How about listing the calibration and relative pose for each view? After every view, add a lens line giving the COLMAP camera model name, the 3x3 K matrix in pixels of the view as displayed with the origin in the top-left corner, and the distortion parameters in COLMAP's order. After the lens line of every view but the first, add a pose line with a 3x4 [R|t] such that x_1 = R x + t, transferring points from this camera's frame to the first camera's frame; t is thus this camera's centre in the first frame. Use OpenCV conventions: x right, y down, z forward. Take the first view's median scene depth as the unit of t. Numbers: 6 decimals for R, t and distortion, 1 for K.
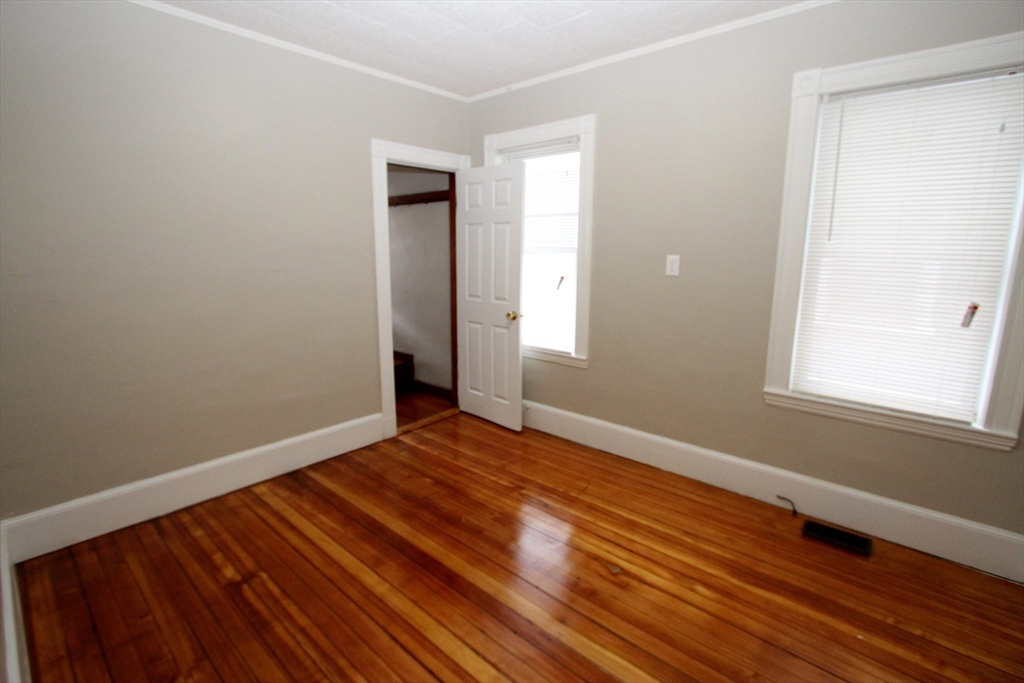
lens RADIAL K [[471.9, 0, 505.3], [0, 471.9, 340.1], [0, 0, 1]] dist [-0.028489, 0.007253]
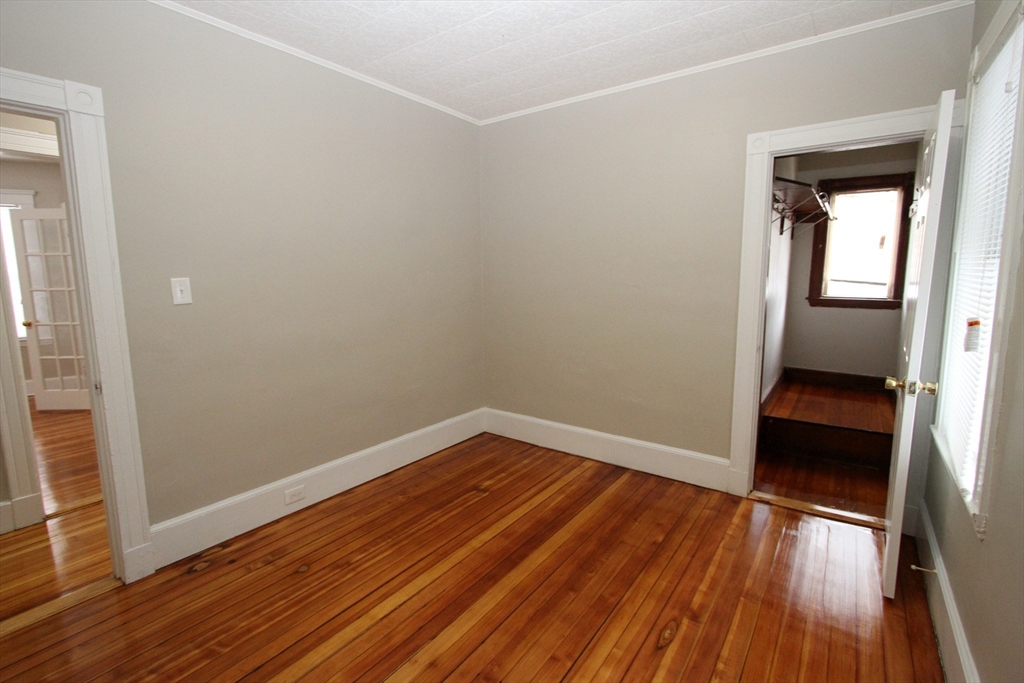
lens RADIAL K [[471.9, 0, 505.3], [0, 471.9, 340.1], [0, 0, 1]] dist [-0.028489, 0.007253]
pose [[0.080990, 0.142009, -0.986547, 0.670346], [-0.177925, 0.975960, 0.125878, -0.118315], [0.980706, 0.165336, 0.104310, 0.660686]]
